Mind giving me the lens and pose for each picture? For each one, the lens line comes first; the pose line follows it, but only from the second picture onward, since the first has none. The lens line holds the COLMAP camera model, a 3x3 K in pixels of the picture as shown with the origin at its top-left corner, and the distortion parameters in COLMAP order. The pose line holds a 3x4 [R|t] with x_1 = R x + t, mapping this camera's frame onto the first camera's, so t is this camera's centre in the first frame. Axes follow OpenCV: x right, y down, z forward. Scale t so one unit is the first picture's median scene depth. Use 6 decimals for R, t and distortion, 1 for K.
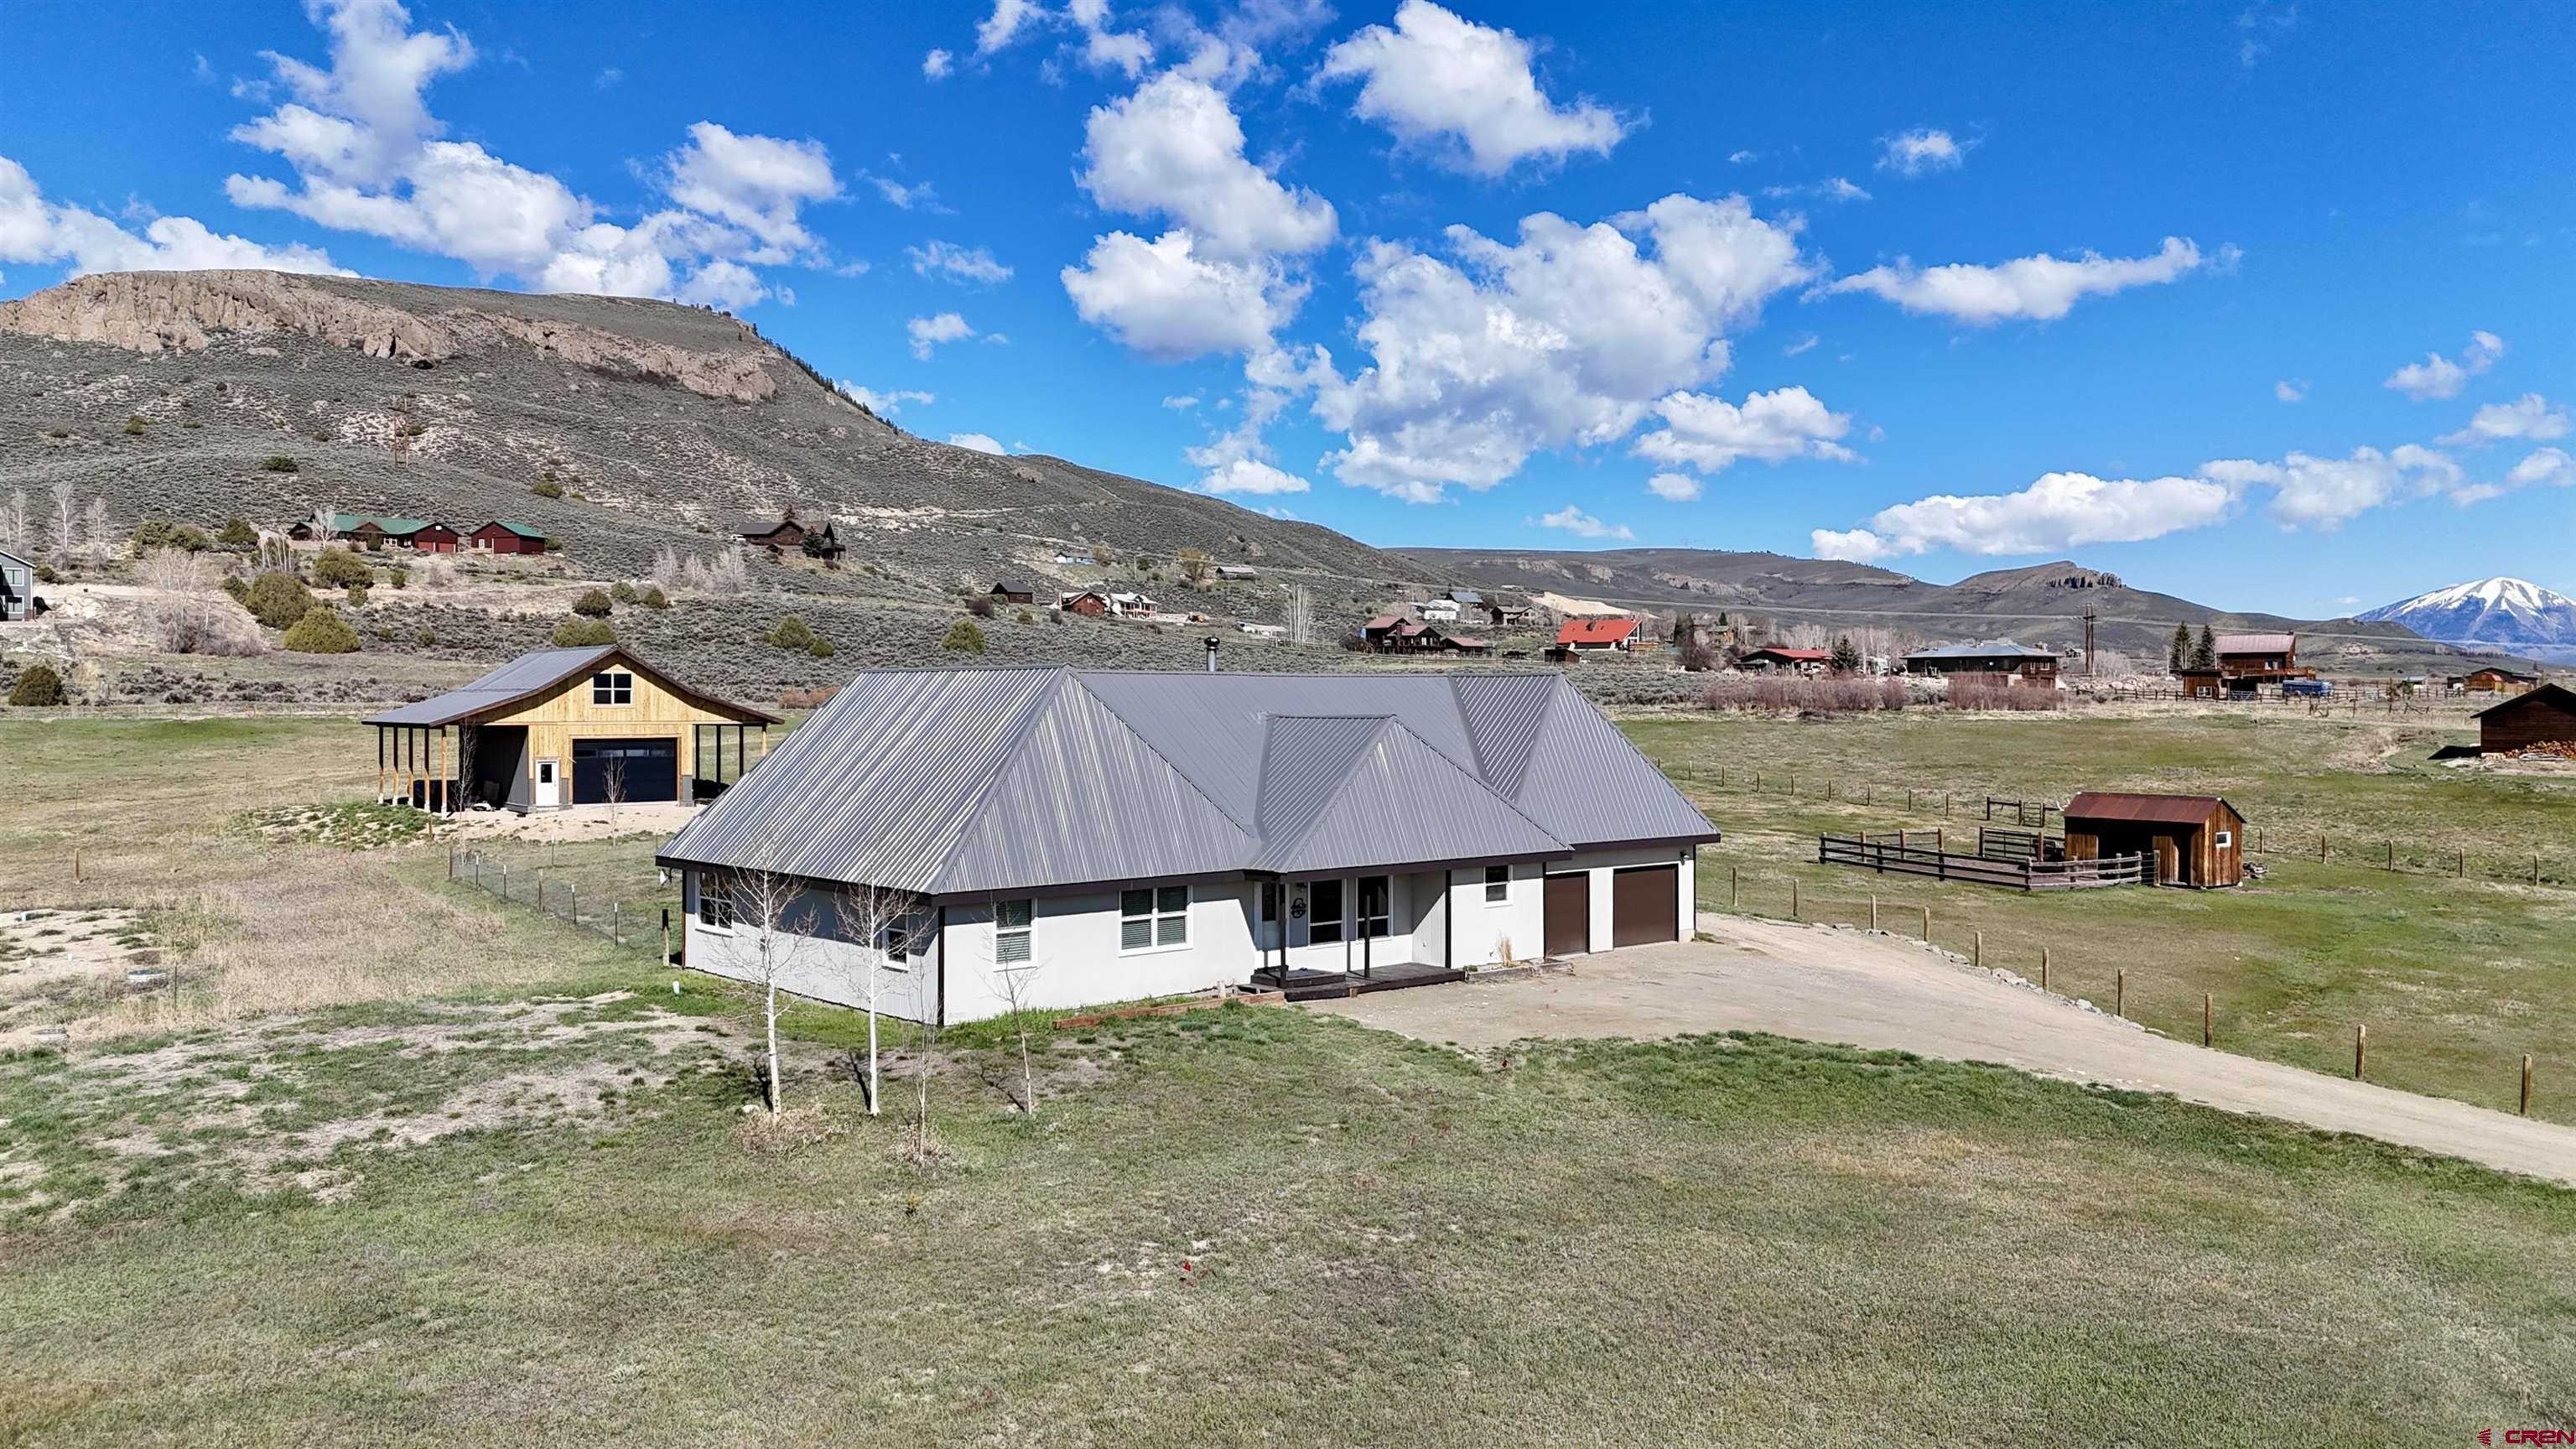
lens RADIAL K [[1896.2, 0, 1298.5], [0, 1896.2, 715.0], [0, 0, 1]] dist [0.068652, -0.044064]
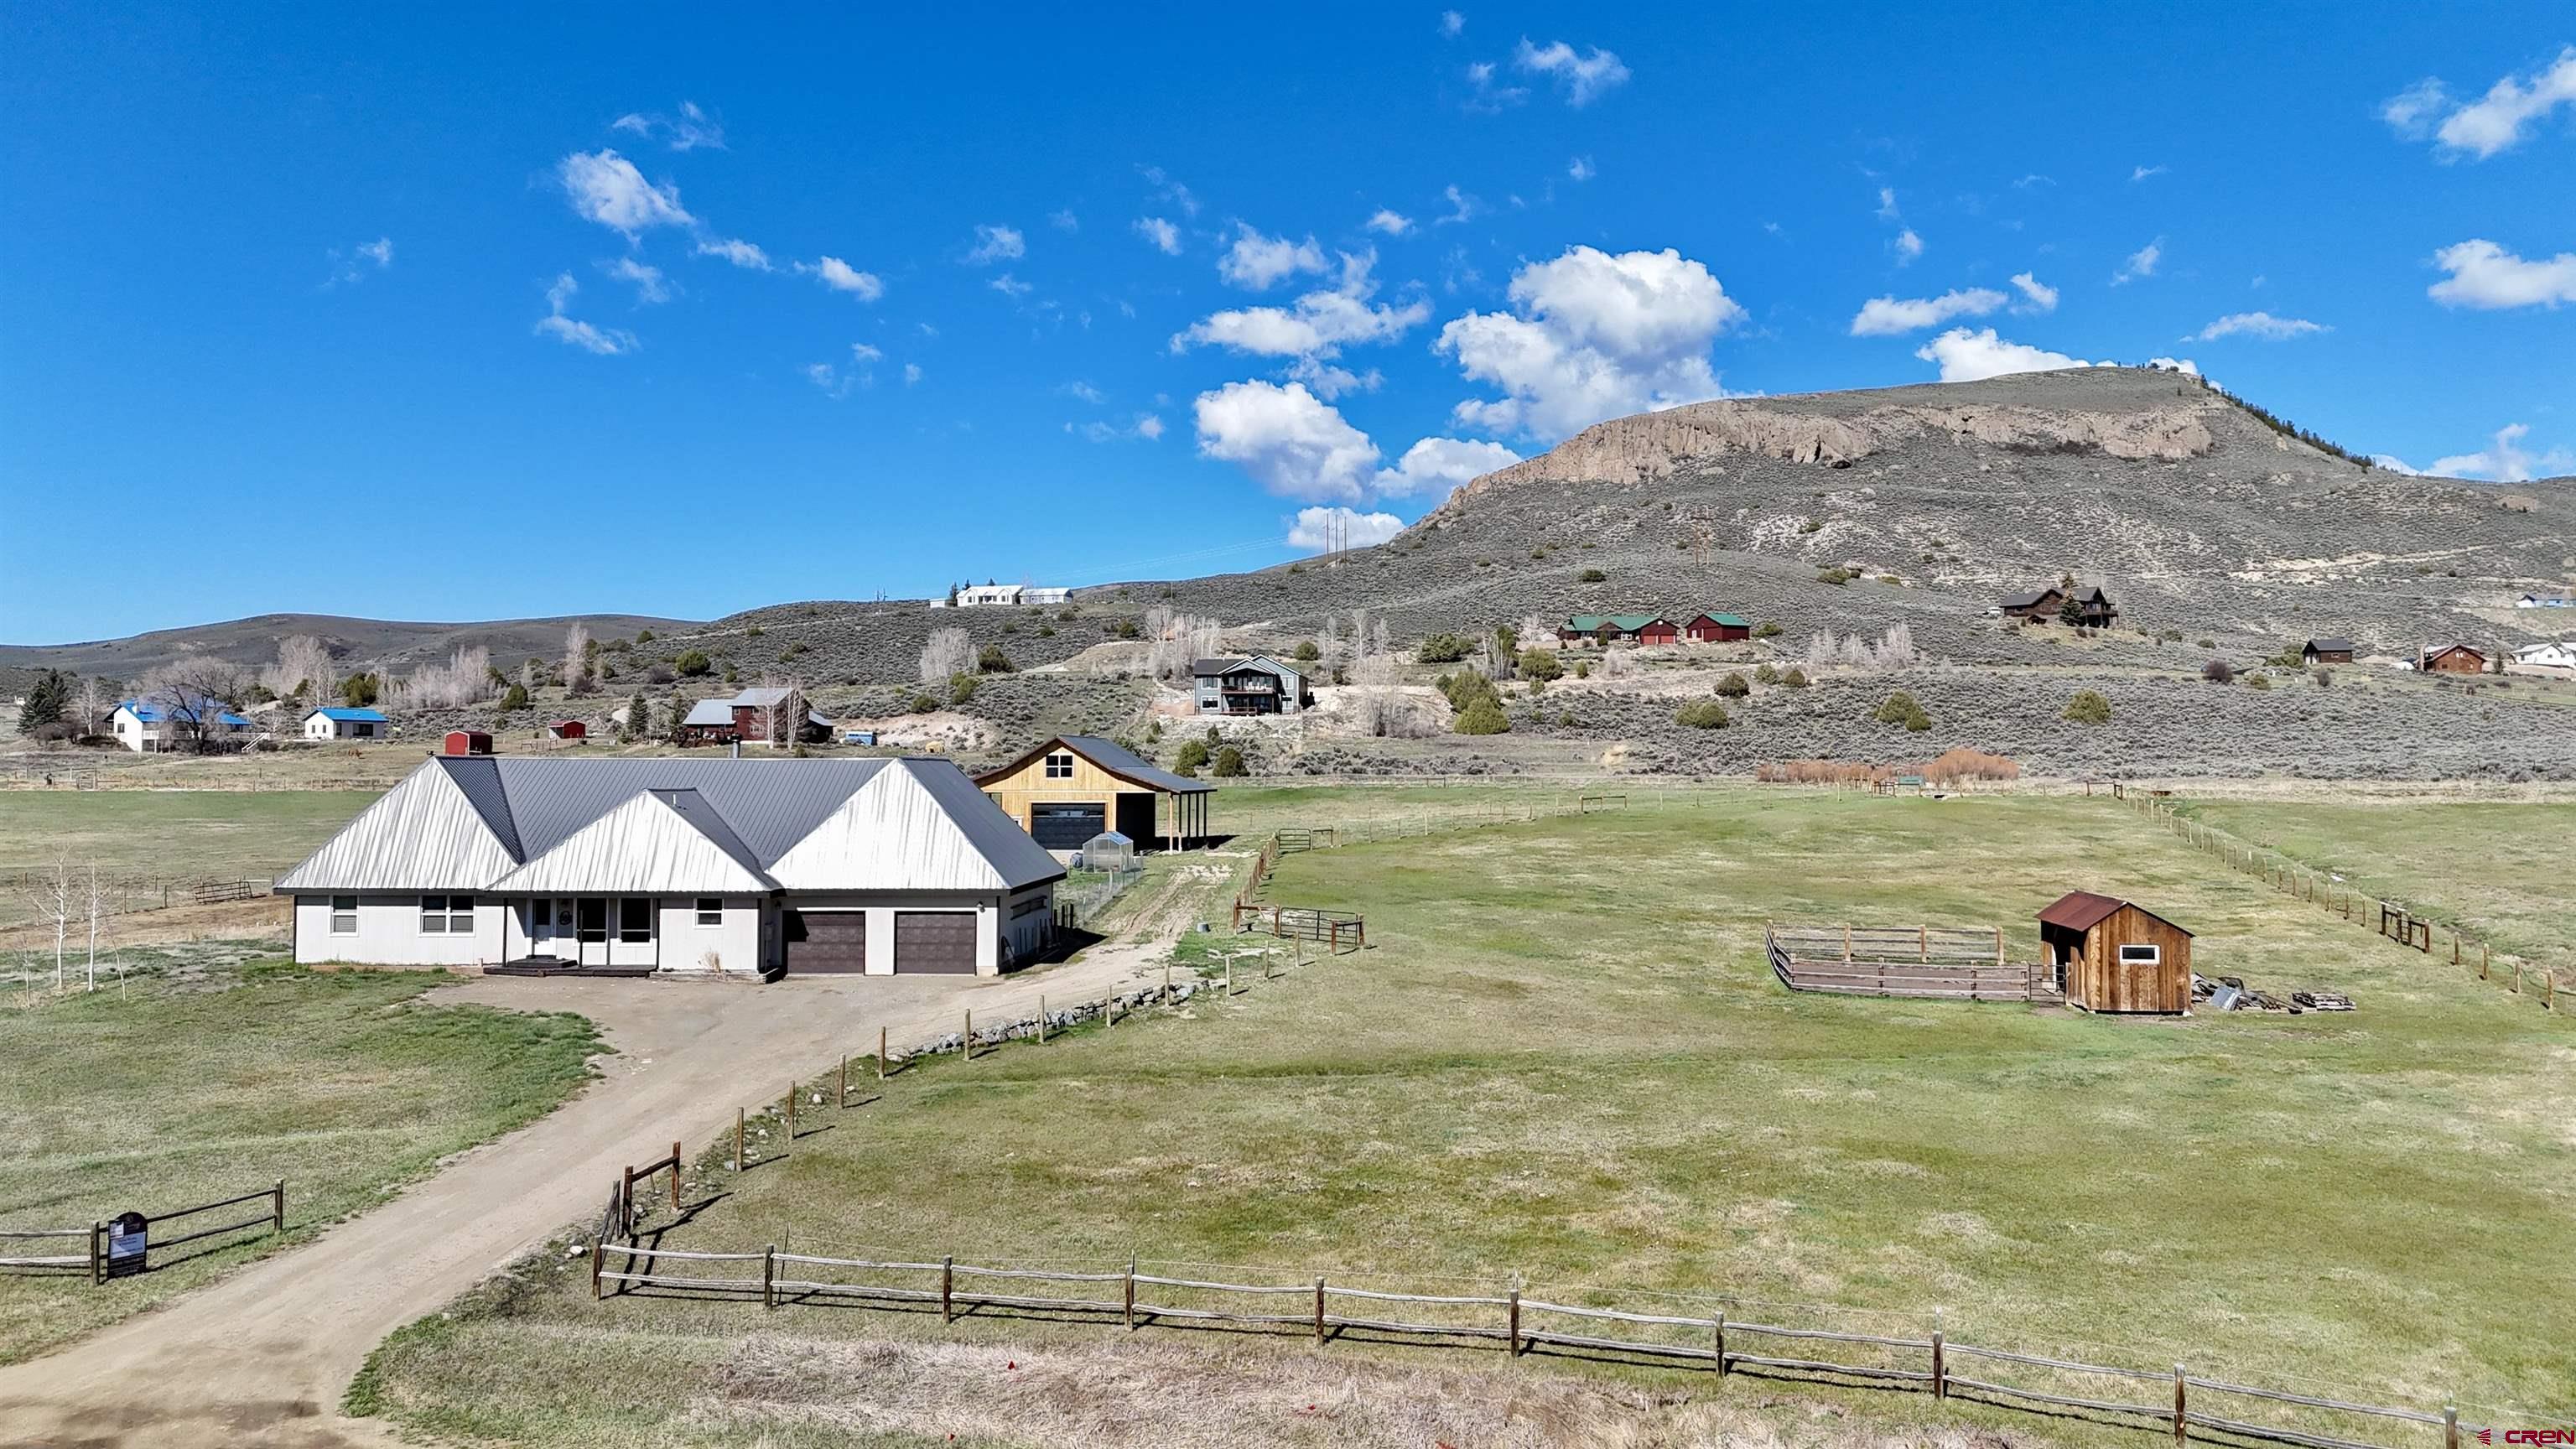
lens RADIAL K [[1896.2, 0, 1308.1], [0, 1896.2, 748.0], [0, 0, 1]] dist [0.068652, -0.044064]
pose [[0.706187, -0.007836, -0.707982, 0.240069], [-0.006400, 0.999827, -0.017450, -0.001494], [0.707997, 0.016854, 0.706015, 0.056346]]
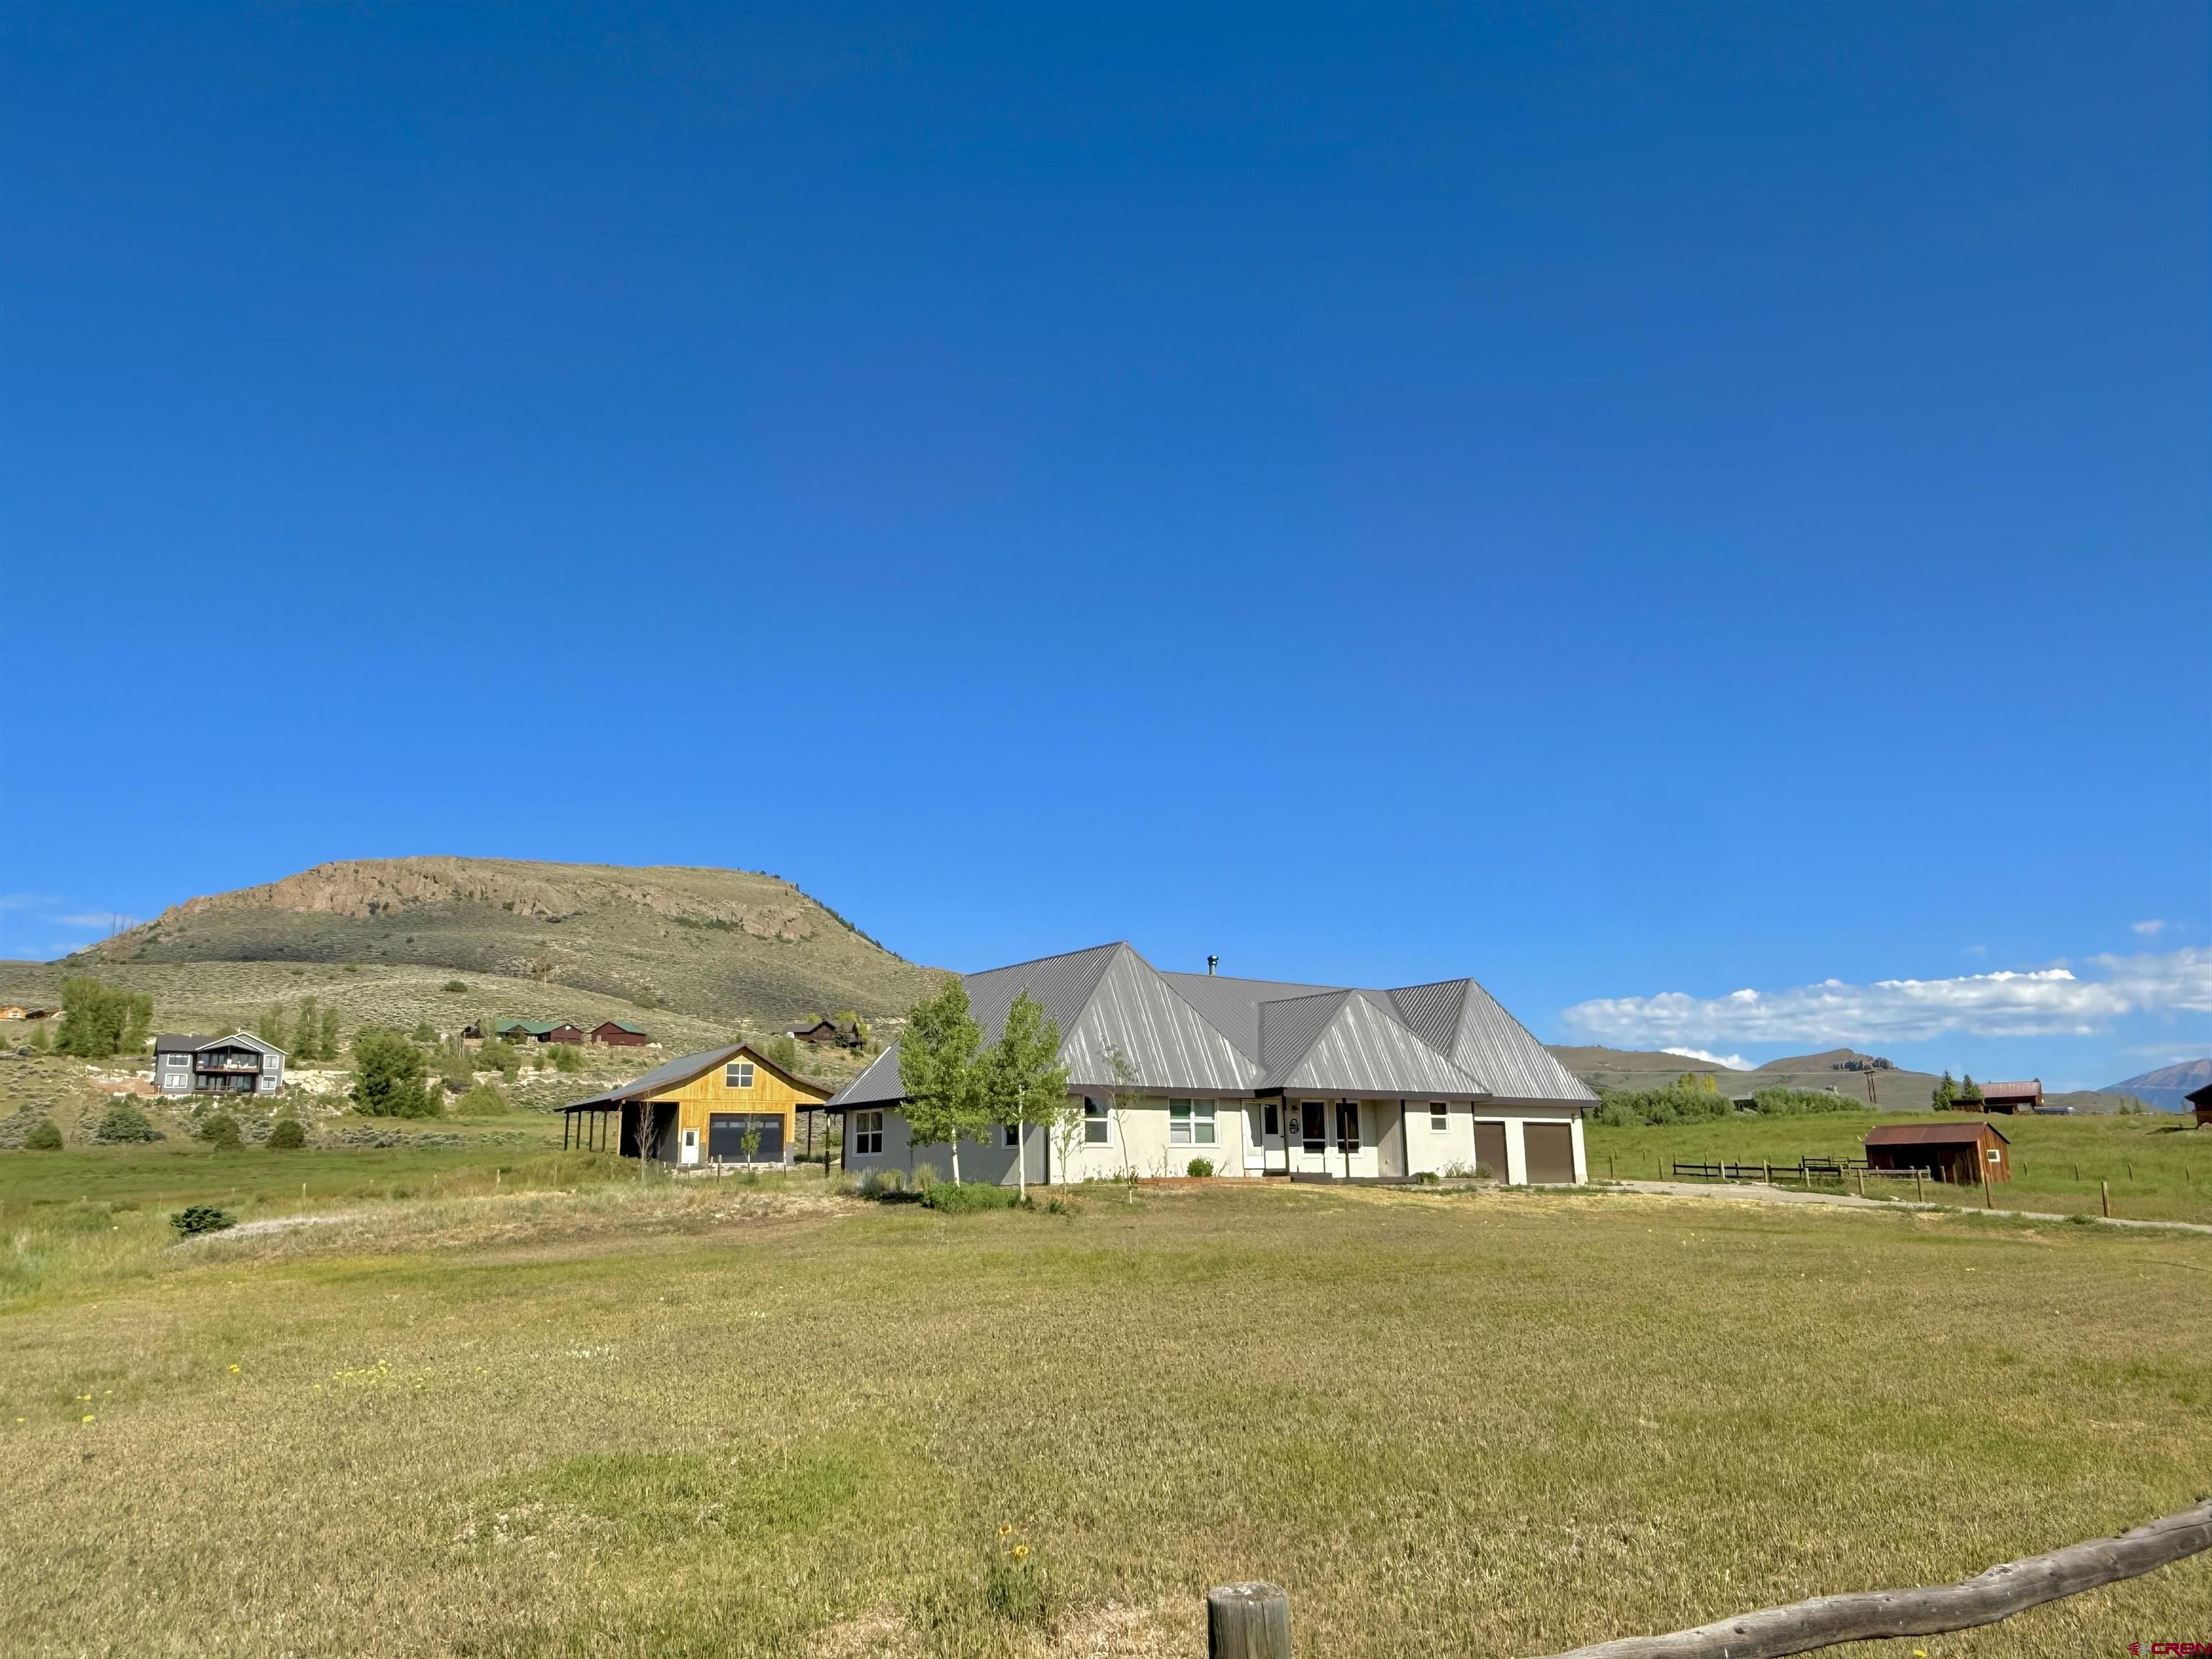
lens RADIAL K [[1516.8, 0, 1120.2], [0, 1516.8, 833.9], [0, 0, 1]] dist [0.002839, -0.003062]
pose [[0.997854, -0.031966, -0.057152, -0.008934], [0.017914, 0.972721, -0.231285, 0.023882], [0.062986, 0.229764, 0.971206, -0.017178]]
